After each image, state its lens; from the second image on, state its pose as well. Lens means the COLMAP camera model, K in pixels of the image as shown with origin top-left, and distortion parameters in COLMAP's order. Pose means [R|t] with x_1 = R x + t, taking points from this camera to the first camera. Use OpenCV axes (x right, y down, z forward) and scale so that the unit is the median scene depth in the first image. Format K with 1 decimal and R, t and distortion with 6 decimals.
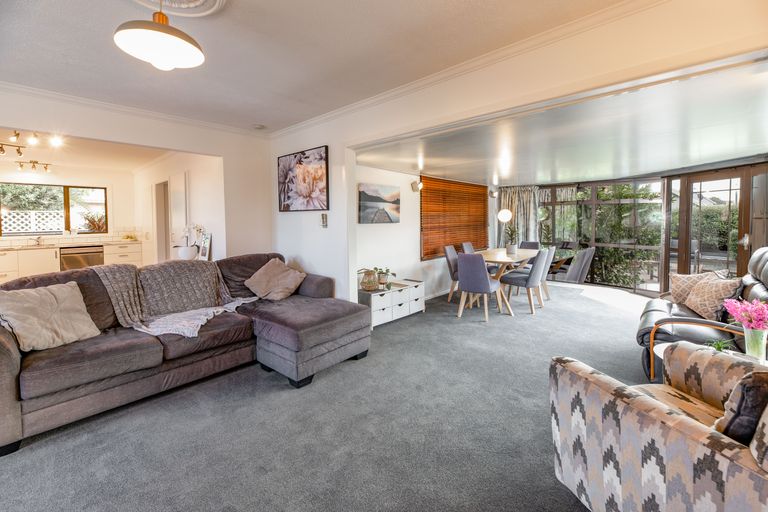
lens RADIAL K [[370.8, 0, 384.0], [0, 370.8, 256.0], [0, 0, 1]] dist [-0.000043, 0.000017]
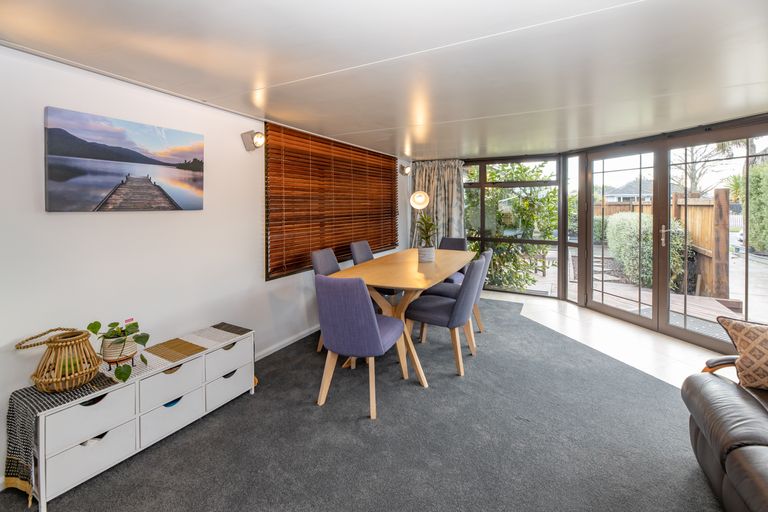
lens RADIAL K [[322.5, 0, 384.0], [0, 322.5, 256.0], [0, 0, 1]] dist [0.000935, 0.000093]
pose [[0.984260, -0.016512, 0.175953, 0.182046], [0.006105, 0.998208, 0.059523, -0.048019], [-0.176621, -0.057512, 0.982597, 0.488990]]
